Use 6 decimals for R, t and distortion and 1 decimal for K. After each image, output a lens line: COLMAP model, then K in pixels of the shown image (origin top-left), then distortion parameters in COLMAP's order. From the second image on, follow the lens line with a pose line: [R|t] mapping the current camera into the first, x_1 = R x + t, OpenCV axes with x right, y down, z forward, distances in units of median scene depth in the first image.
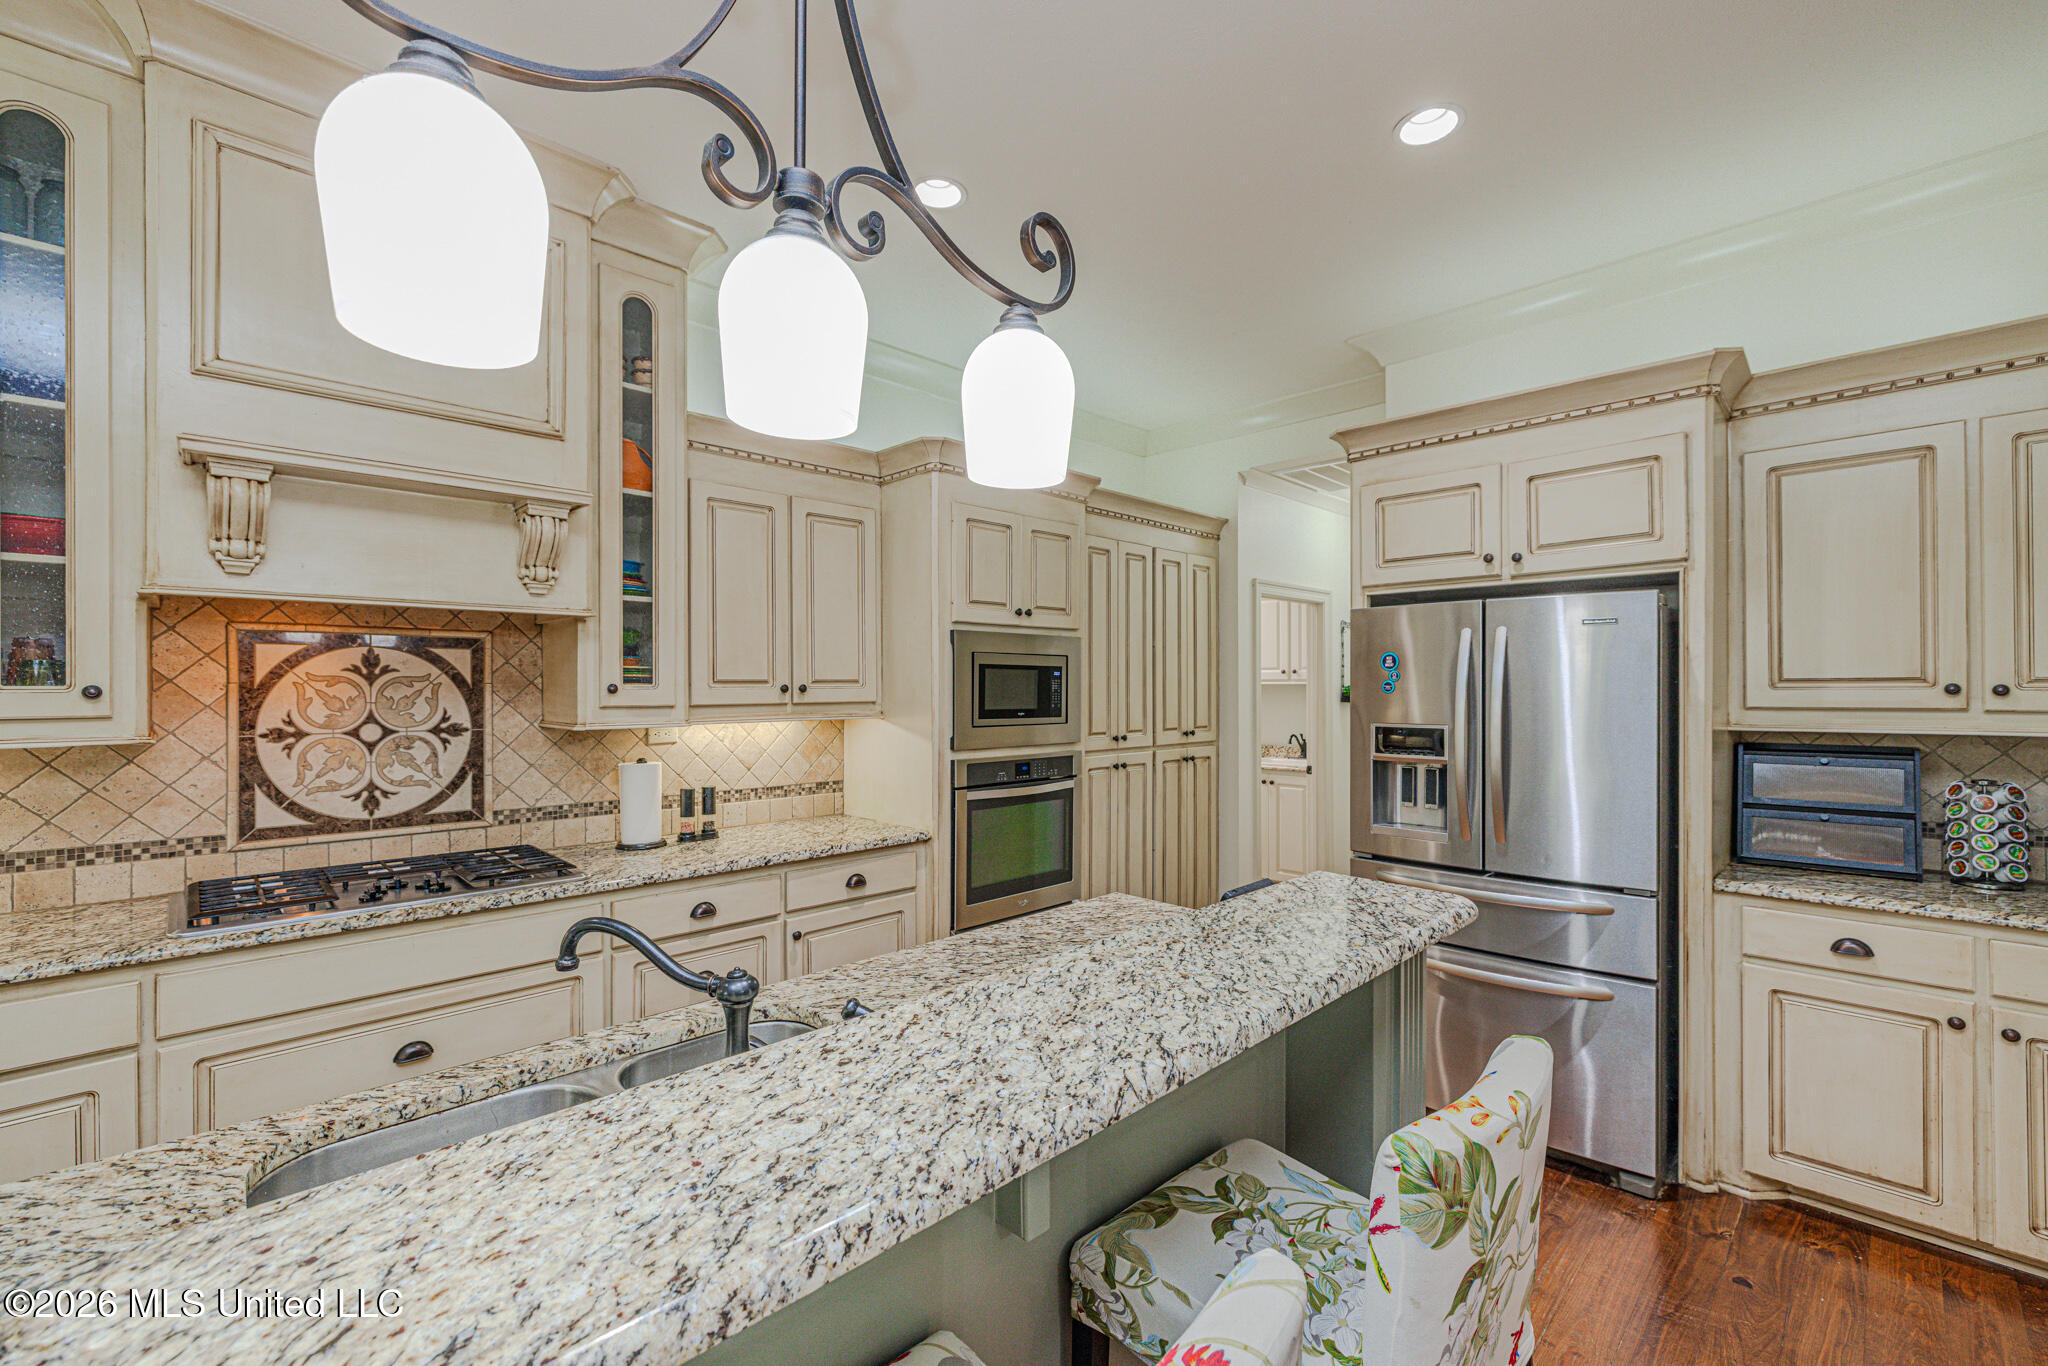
lens RADIAL K [[886.1, 0, 1026.9], [0, 886.1, 687.6], [0, 0, 1]] dist [-0.000971, 0.000285]
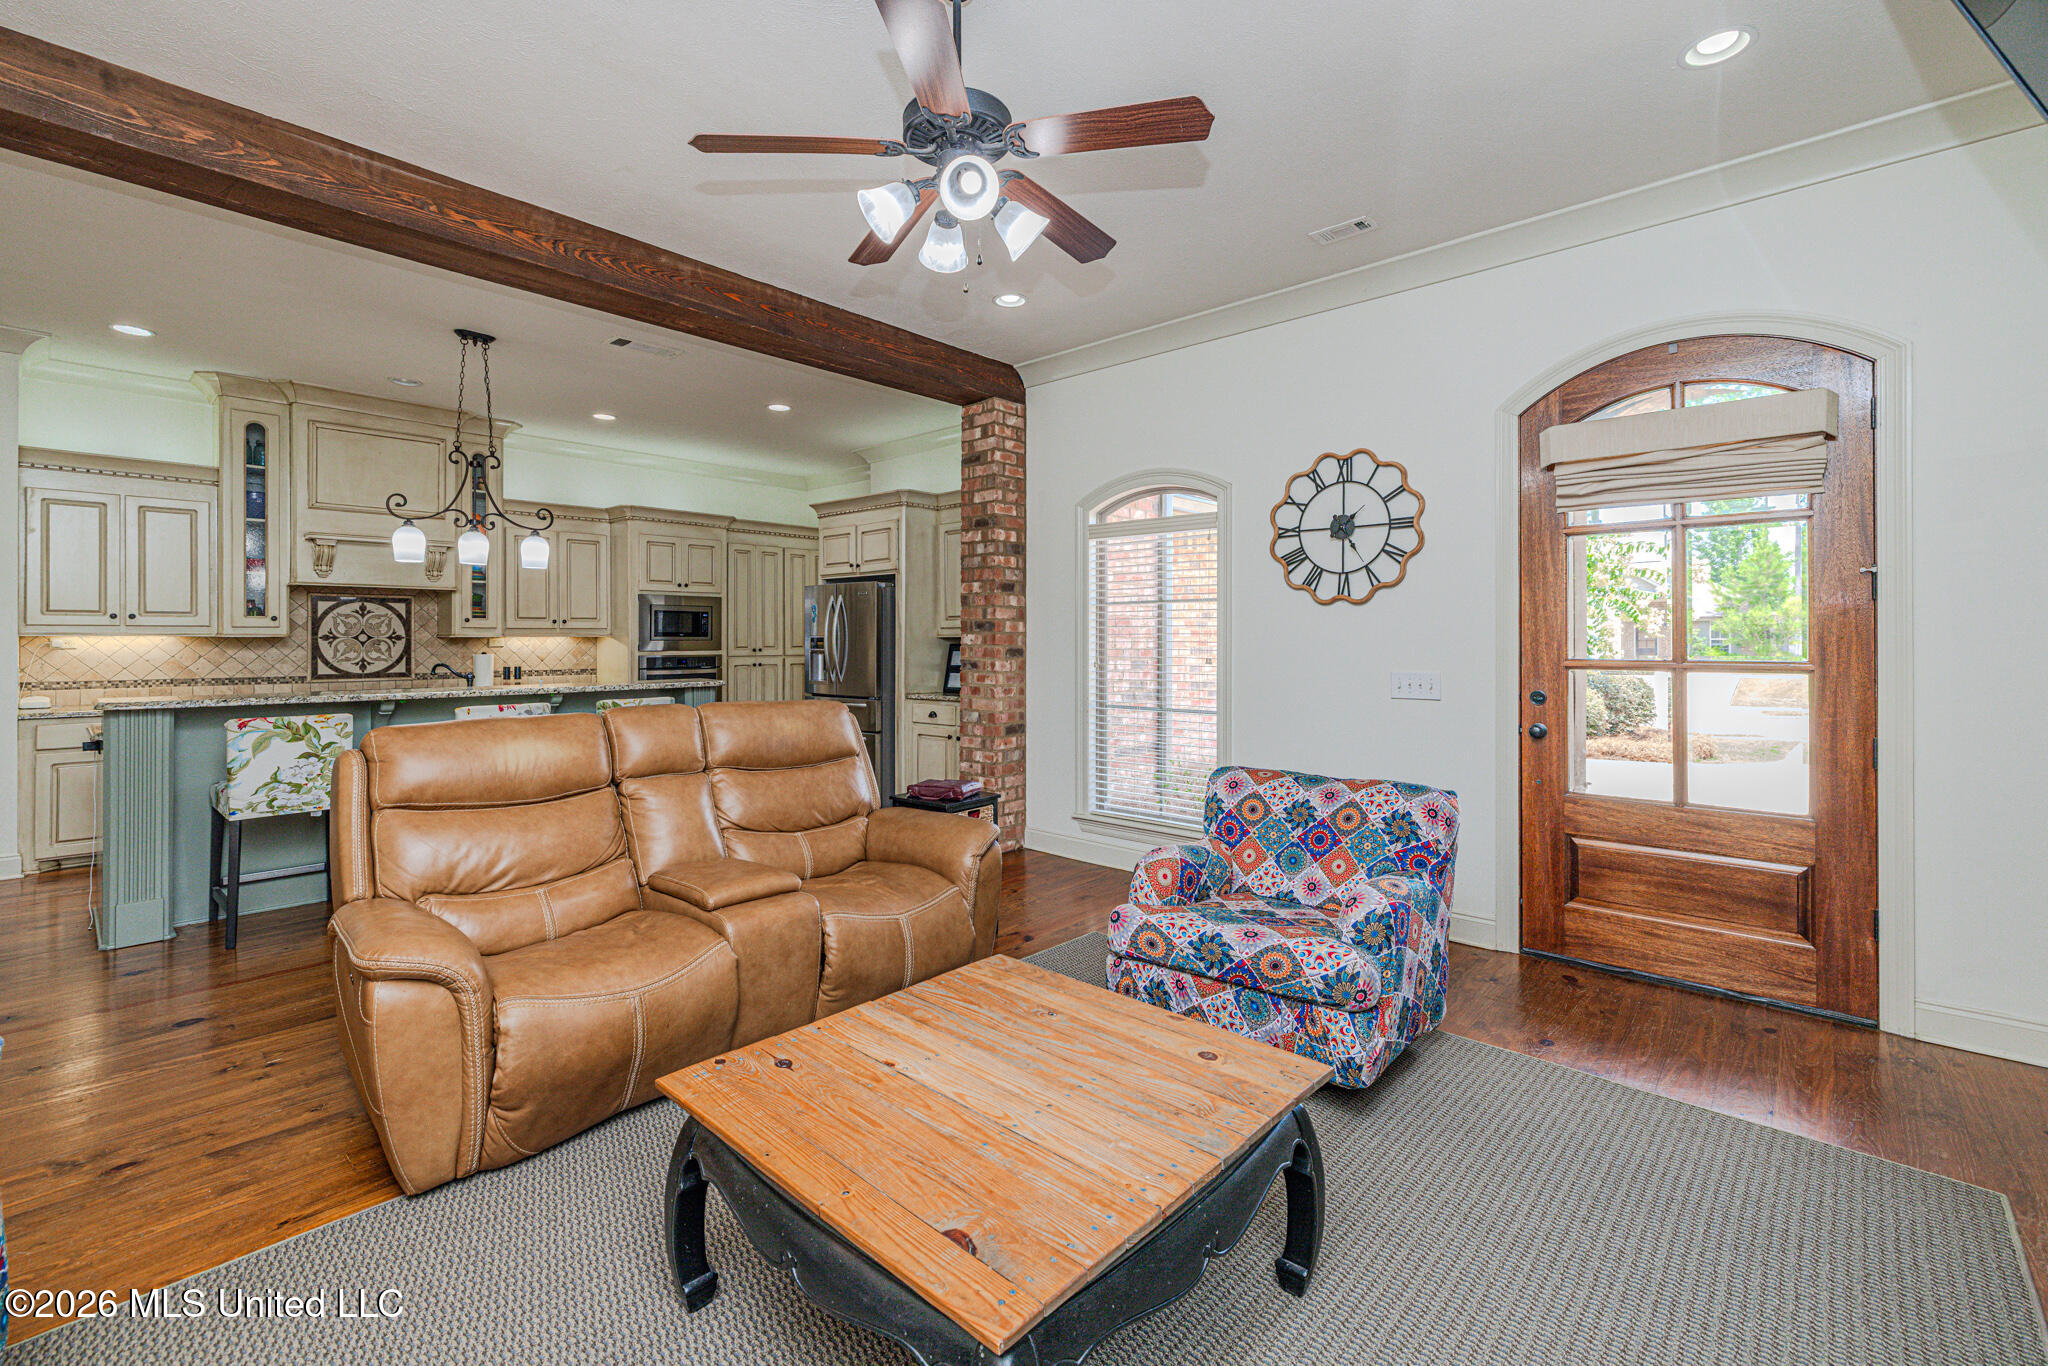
lens RADIAL K [[886.1, 0, 1006.5], [0, 886.1, 629.4], [0, 0, 1]] dist [-0.000971, 0.000285]
pose [[0.998841, 0.000707, 0.048126, 0.872671], [-0.000224, 0.999950, -0.010037, 0.050911], [-0.048131, 0.010015, 0.998791, -1.459378]]
